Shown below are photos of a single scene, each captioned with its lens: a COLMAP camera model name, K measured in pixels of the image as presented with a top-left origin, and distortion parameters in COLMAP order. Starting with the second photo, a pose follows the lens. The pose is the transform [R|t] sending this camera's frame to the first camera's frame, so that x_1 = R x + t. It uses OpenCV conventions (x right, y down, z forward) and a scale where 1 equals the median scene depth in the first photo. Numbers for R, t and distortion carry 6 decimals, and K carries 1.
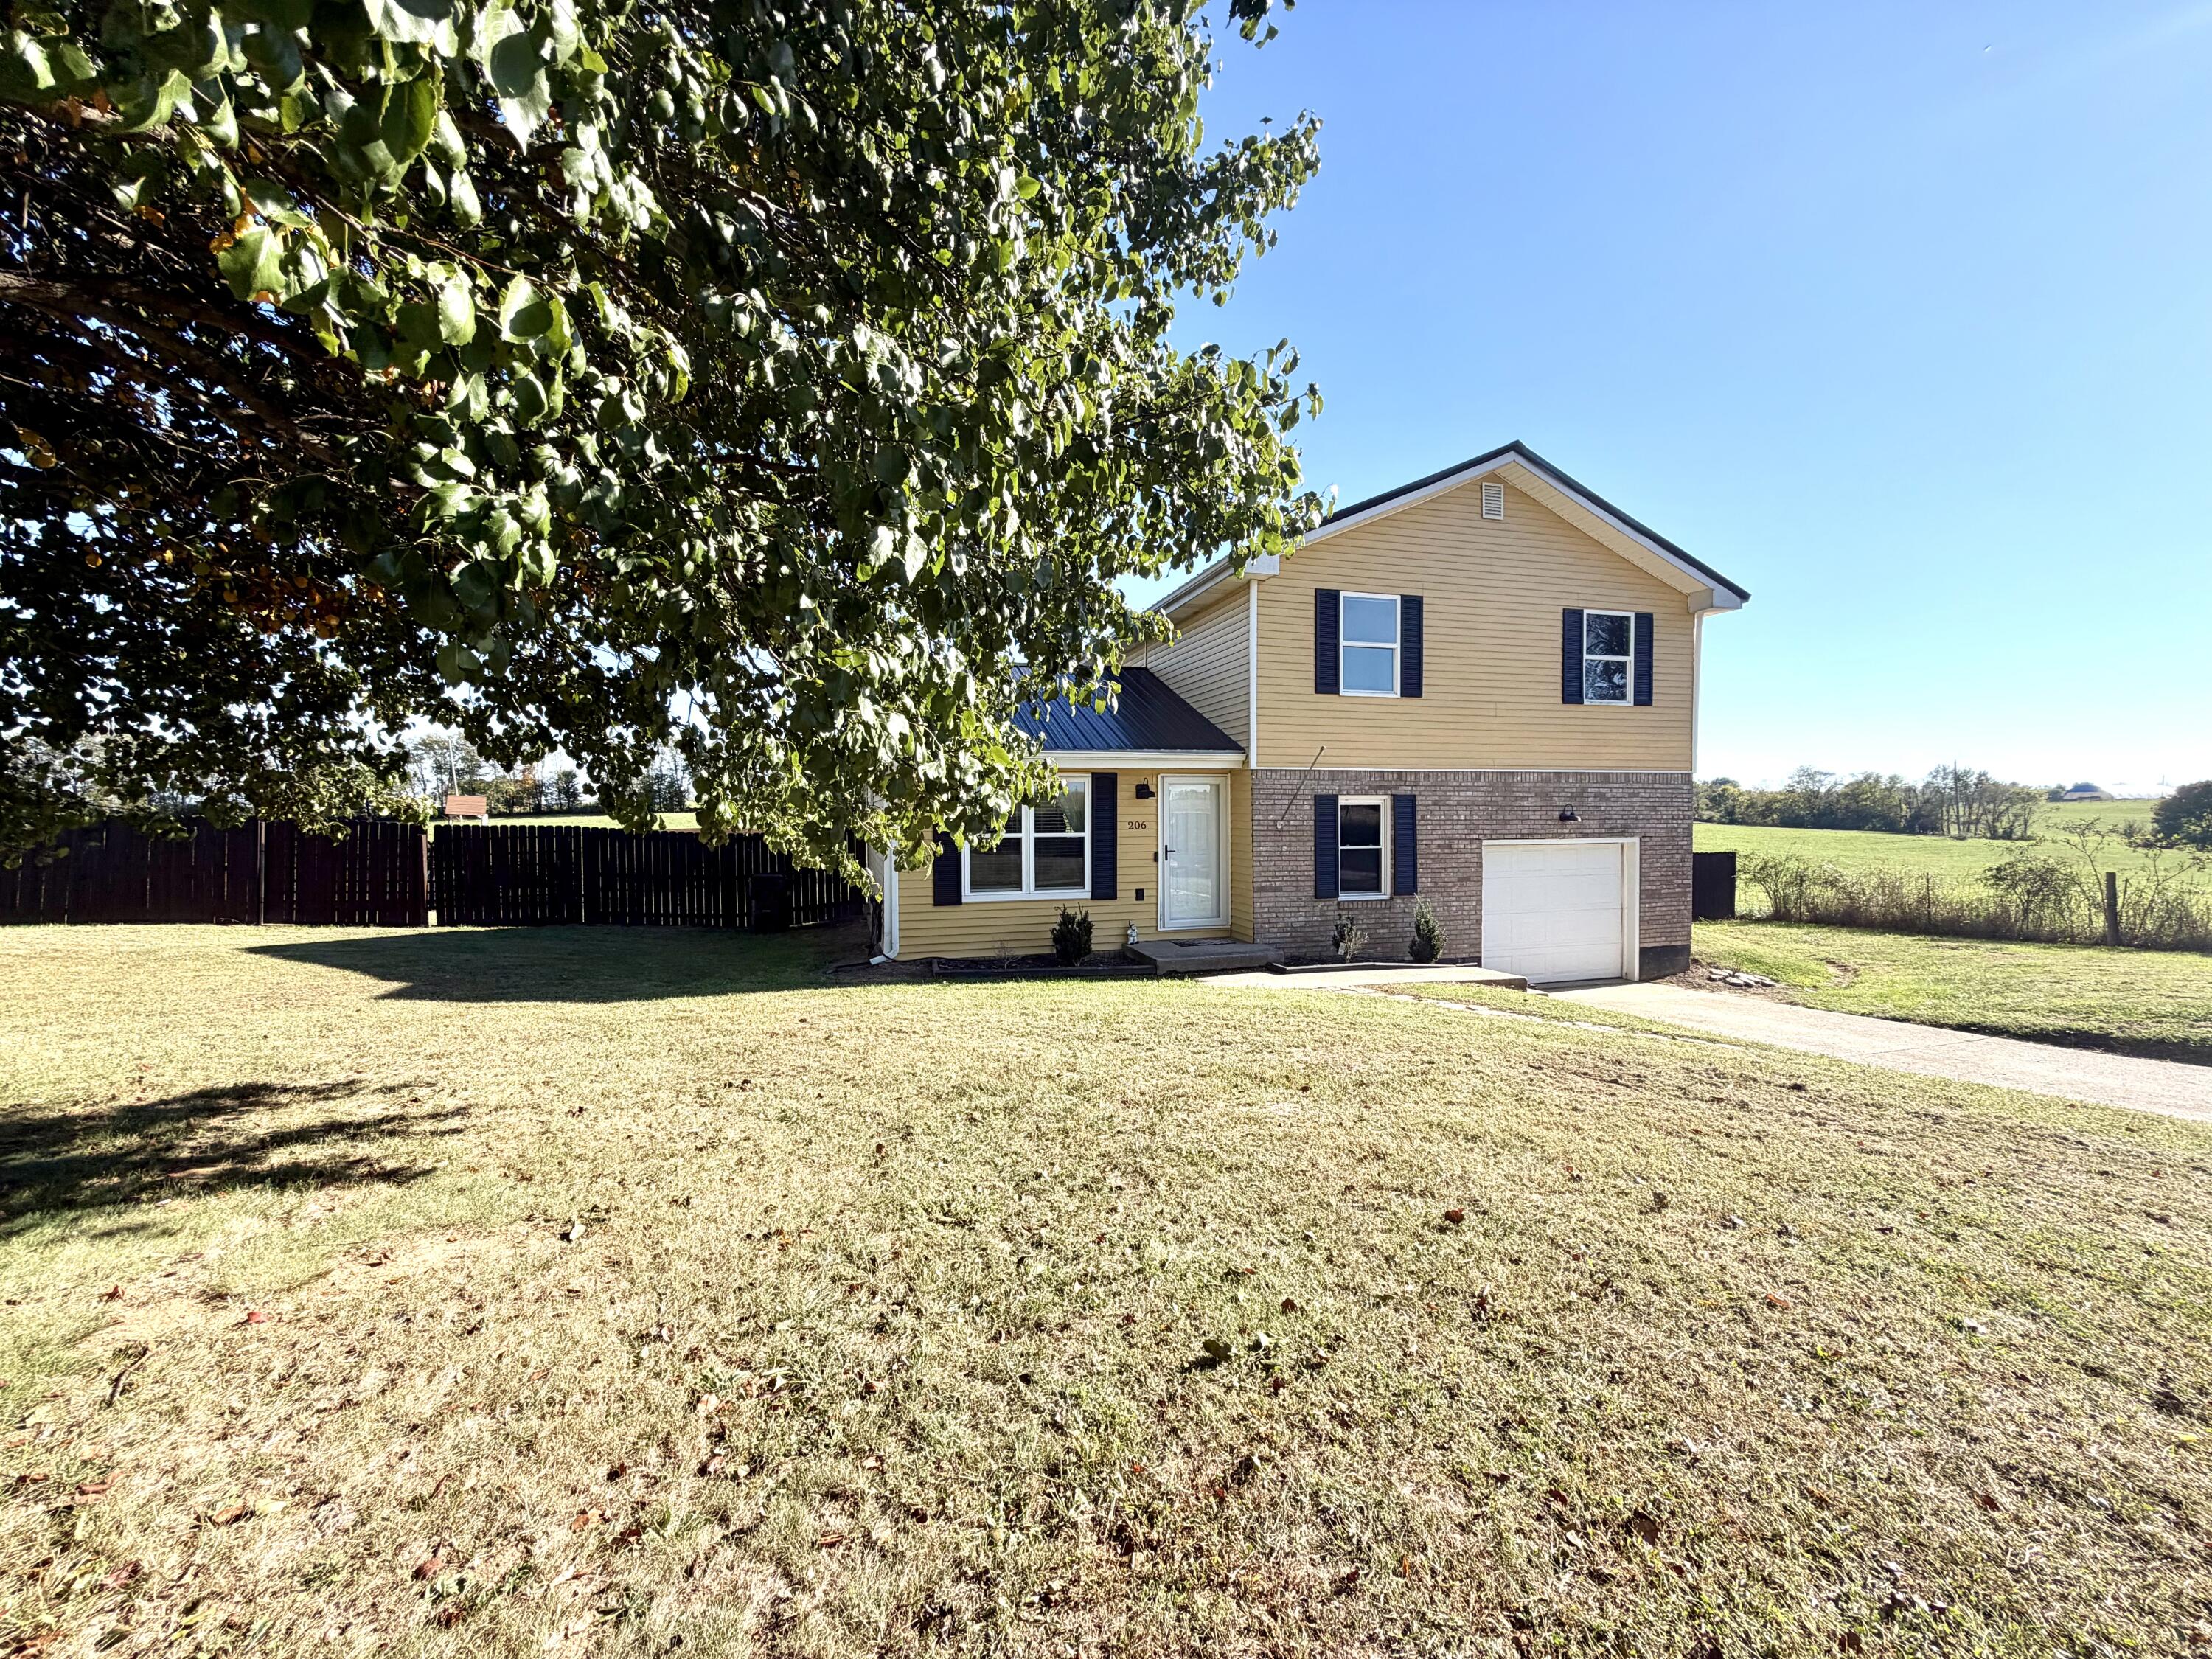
lens RADIAL K [[878.4, 0, 1107.4], [0, 878.4, 829.1], [0, 0, 1]] dist [-0.001064, 0.000266]
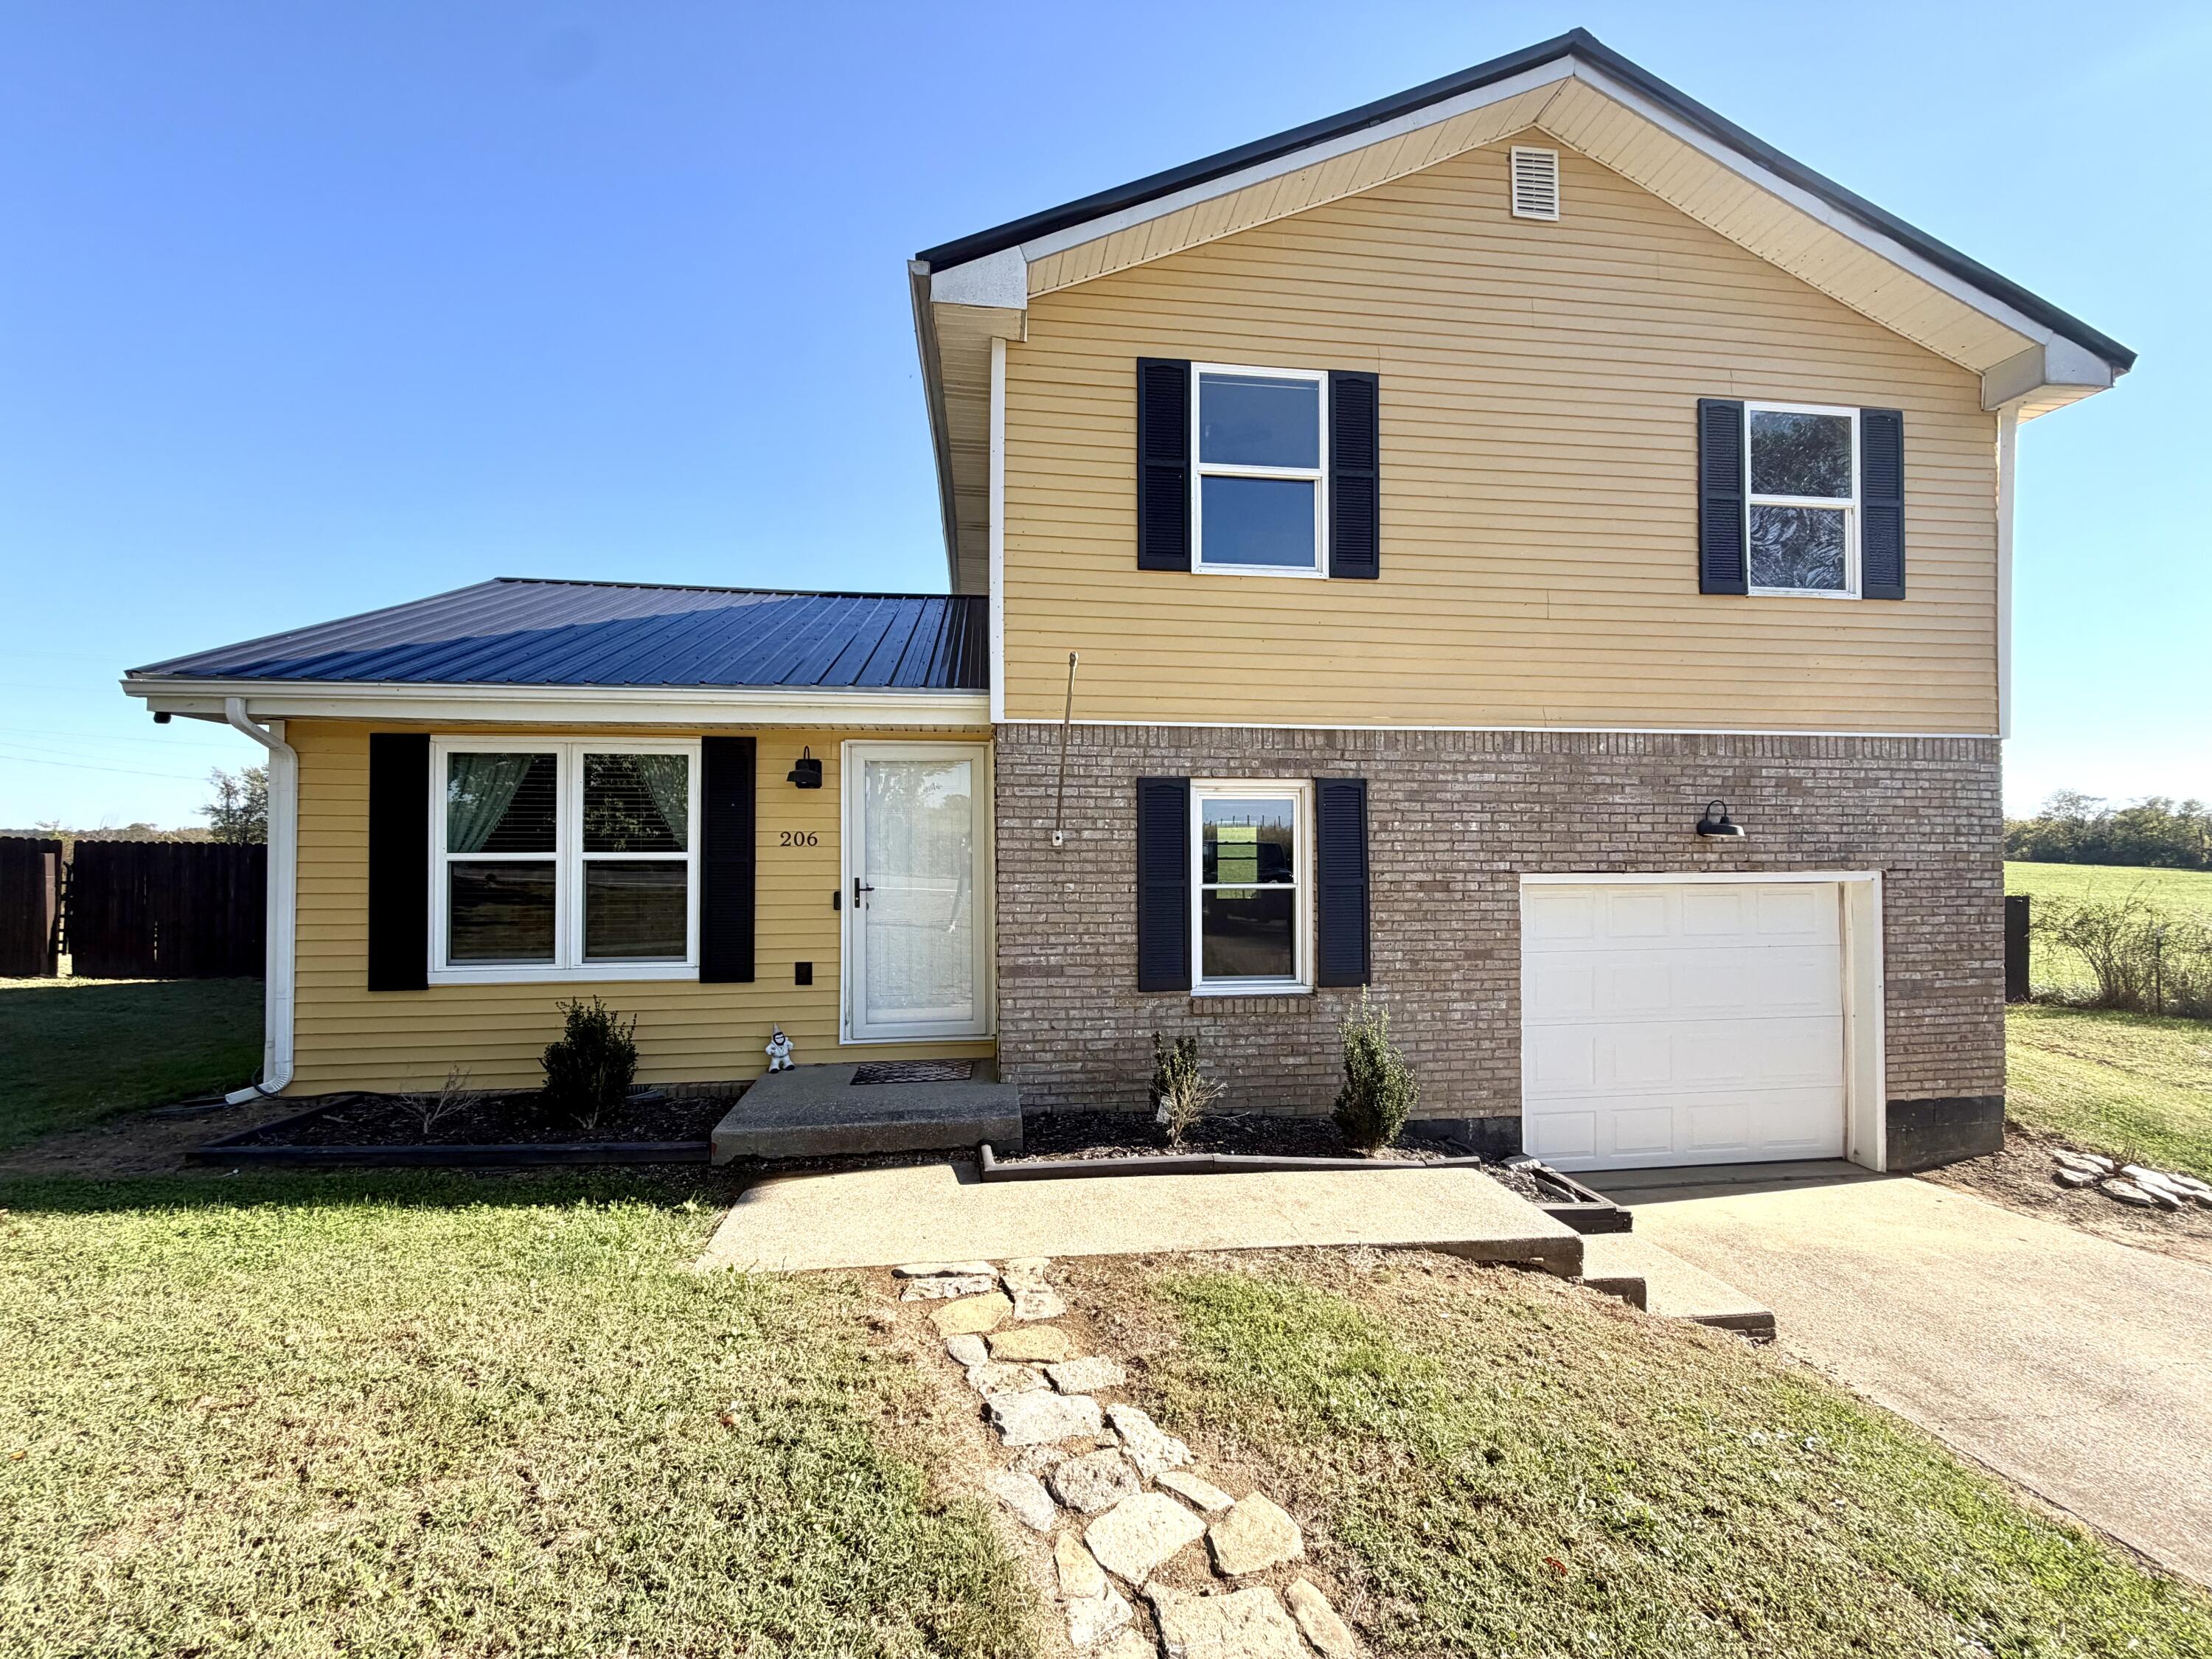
lens RADIAL K [[878.4, 0, 1103.6], [0, 878.4, 830.0], [0, 0, 1]] dist [-0.001064, 0.000266]
pose [[0.987849, 0.001405, -0.155411, 0.275441], [-0.006593, 0.999438, -0.032871, 0.006018], [0.155278, 0.033496, 0.987303, 0.485917]]
